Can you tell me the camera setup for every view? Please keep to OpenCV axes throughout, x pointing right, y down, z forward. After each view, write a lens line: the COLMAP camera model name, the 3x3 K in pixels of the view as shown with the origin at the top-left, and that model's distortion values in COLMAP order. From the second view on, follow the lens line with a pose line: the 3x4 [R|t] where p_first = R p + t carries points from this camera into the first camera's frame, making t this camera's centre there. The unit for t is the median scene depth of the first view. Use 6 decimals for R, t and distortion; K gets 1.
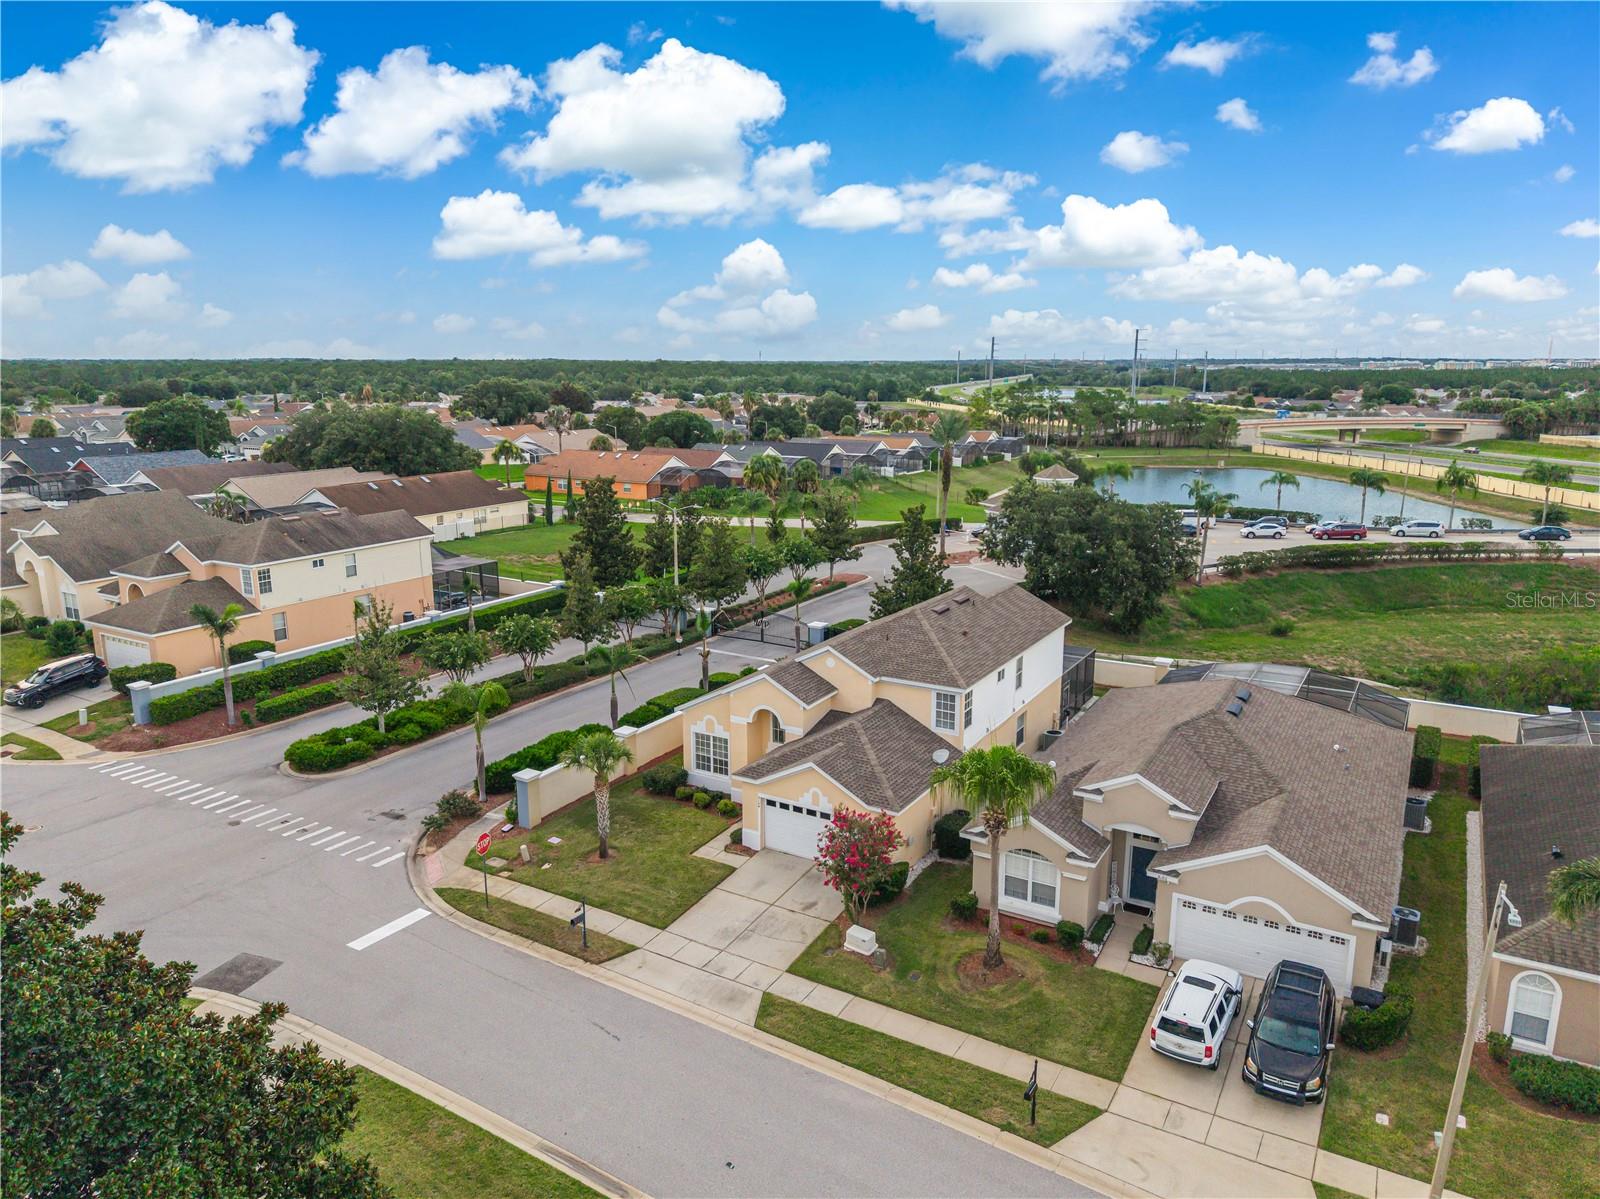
lens RADIAL K [[1074.5, 0, 800.0], [0, 1074.5, 599.5], [0, 0, 1]] dist [0.039859, -0.040370]
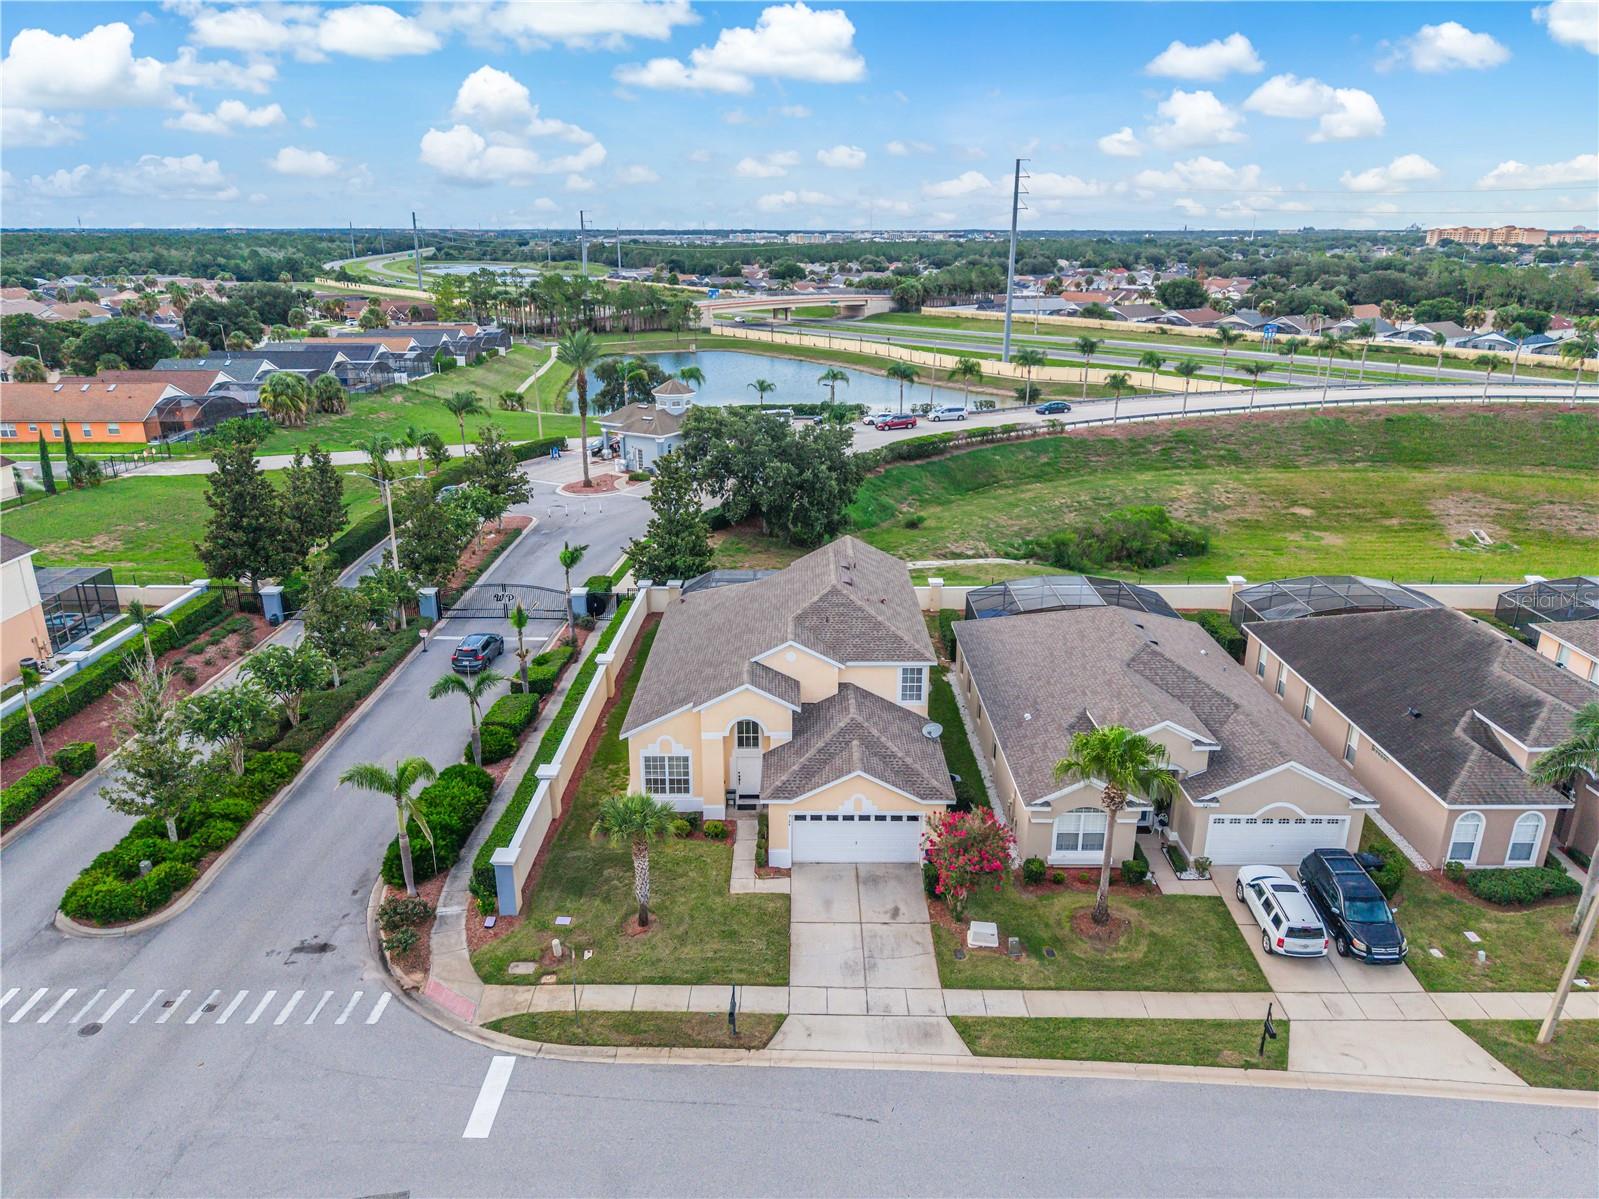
lens RADIAL K [[1069.1, 0, 799.5], [0, 1069.1, 599.5], [0, 0, 1]] dist [0.035503, -0.034375]
pose [[0.864266, -0.160277, 0.476819, -0.401156], [0.105855, 0.984605, 0.139093, -0.120044], [-0.491772, -0.069740, 0.867927, 0.165606]]
